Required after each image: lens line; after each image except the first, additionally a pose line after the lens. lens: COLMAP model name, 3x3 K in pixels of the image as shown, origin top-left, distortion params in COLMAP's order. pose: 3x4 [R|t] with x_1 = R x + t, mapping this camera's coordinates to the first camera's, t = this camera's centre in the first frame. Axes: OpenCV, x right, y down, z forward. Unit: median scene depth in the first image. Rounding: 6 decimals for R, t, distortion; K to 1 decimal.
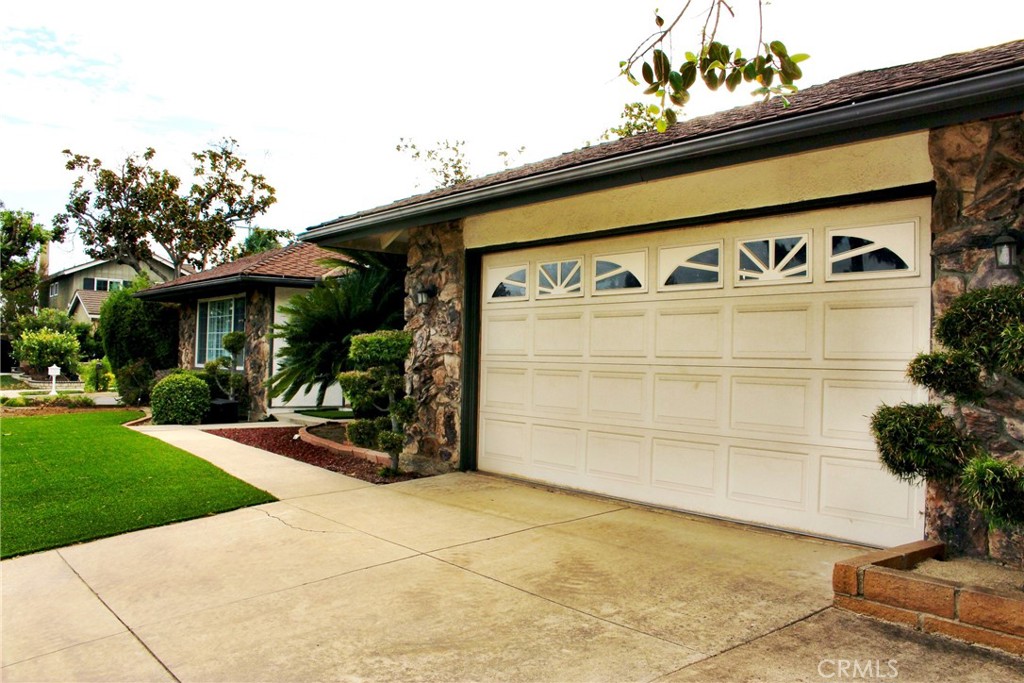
lens RADIAL K [[849.1, 0, 512.0], [0, 849.1, 341.5], [0, 0, 1]] dist [-0.160152, 0.129365]
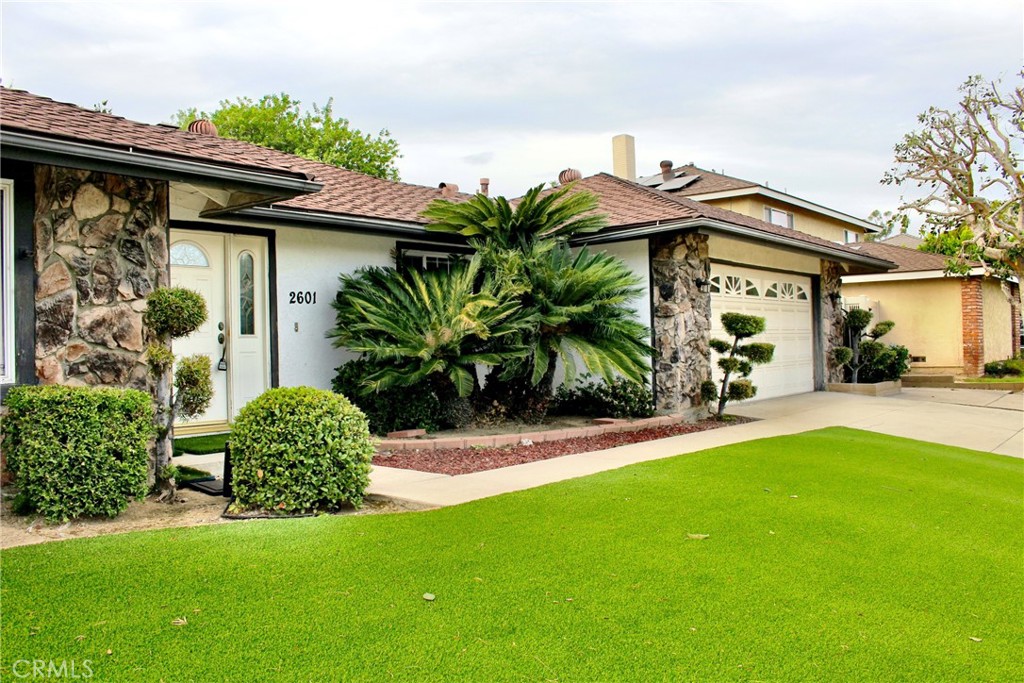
lens RADIAL K [[849.1, 0, 512.0], [0, 849.1, 341.5], [0, 0, 1]] dist [-0.160152, 0.129365]
pose [[-0.202079, -0.015595, 0.979245, -1.379984], [-0.005908, 0.999874, 0.014704, 0.015200], [-0.979351, -0.002814, -0.202146, 1.615456]]
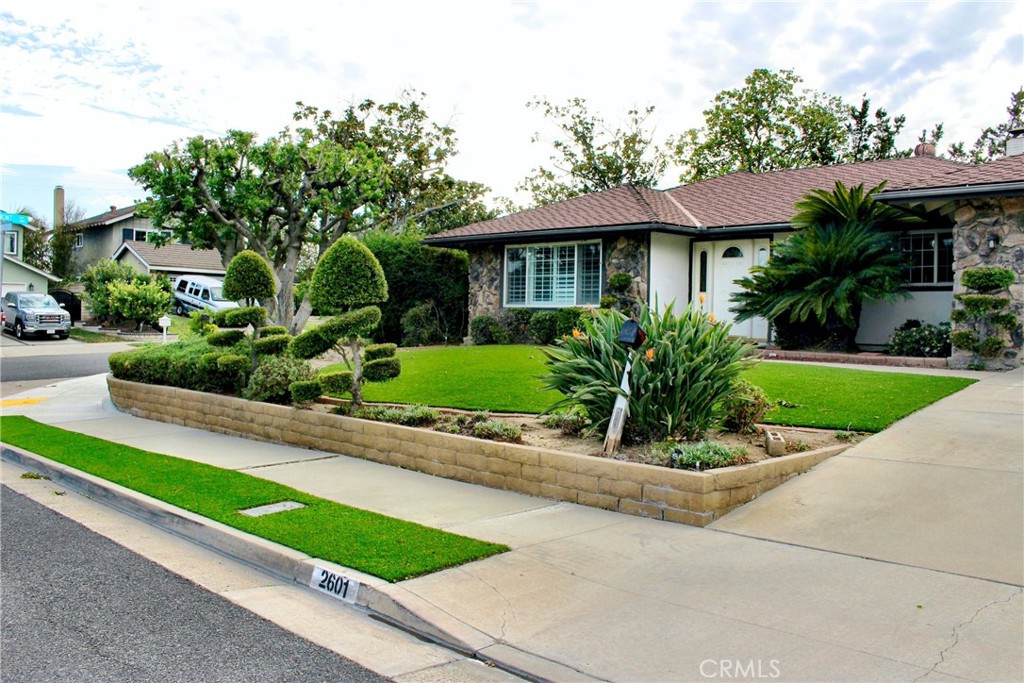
lens RADIAL K [[883.1, 0, 512.0], [0, 883.1, 341.5], [0, 0, 1]] dist [-0.151718, 0.120343]
pose [[0.994519, -0.007207, 0.104312, -1.070846], [0.002095, 0.998795, 0.049035, 0.040646], [-0.104539, -0.048548, 0.993335, -0.335919]]
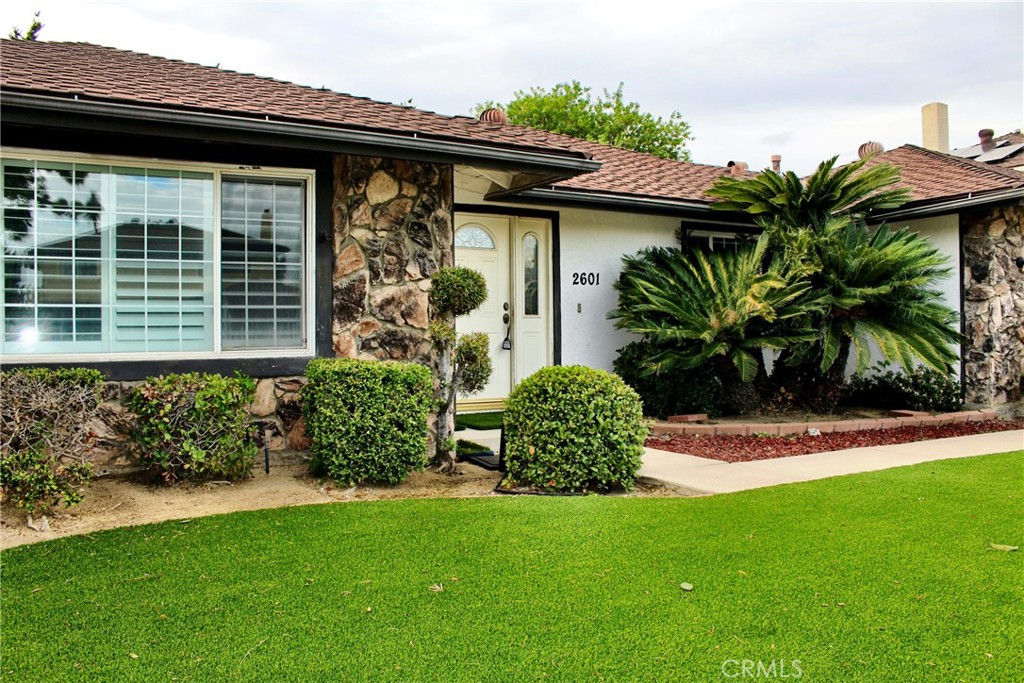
lens RADIAL K [[849.1, 0, 512.0], [0, 849.1, 341.5], [0, 0, 1]] dist [-0.160152, 0.129365]
pose [[0.140926, -0.032818, 0.989476, -1.363004], [-0.012405, 0.999313, 0.034911, 0.020362], [-0.989942, -0.017194, 0.140422, 1.599223]]
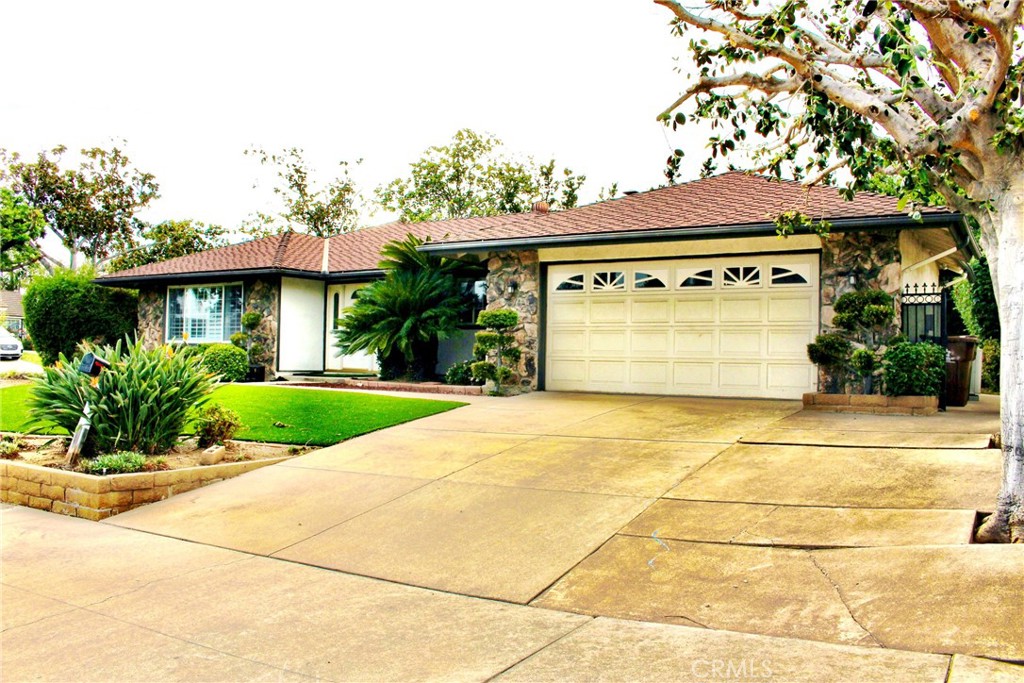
lens RADIAL K [[849.1, 0, 512.0], [0, 849.1, 341.5], [0, 0, 1]] dist [-0.160152, 0.129365]
pose [[0.942411, 0.000092, 0.334457, -0.678509], [-0.002848, 0.999966, 0.007752, 0.039229], [-0.334445, -0.008258, 0.942379, -0.595936]]
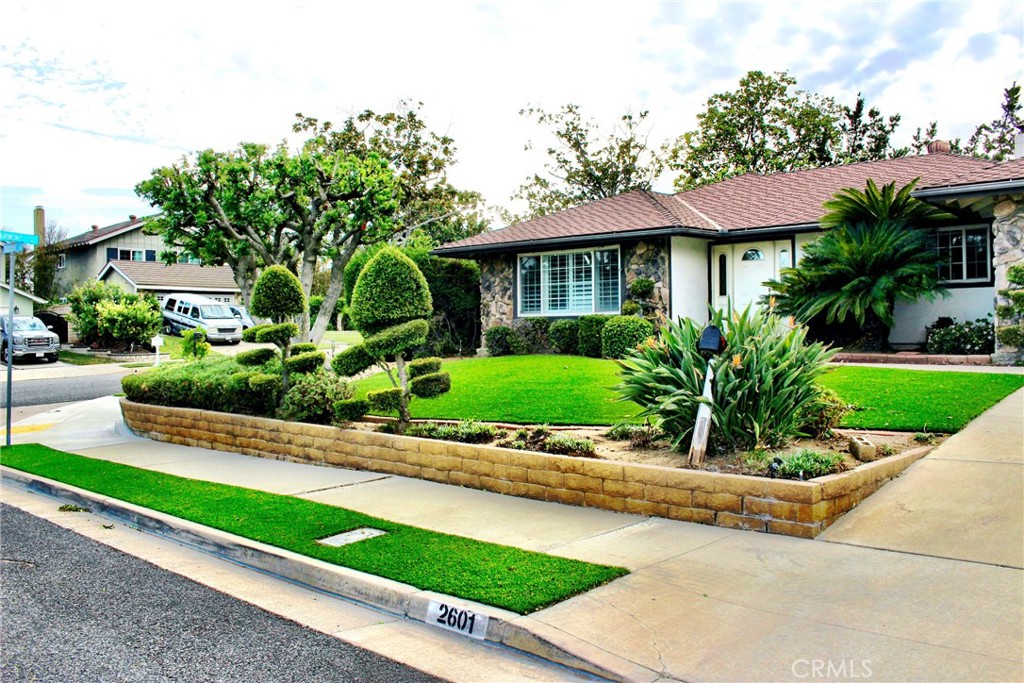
lens RADIAL K [[883.1, 0, 512.0], [0, 883.1, 341.5], [0, 0, 1]] dist [-0.151718, 0.120343]
pose [[0.990981, -0.035367, 0.129251, -1.171180], [0.030567, 0.998774, 0.038937, 0.038517], [-0.130470, -0.034635, 0.990847, -0.282424]]
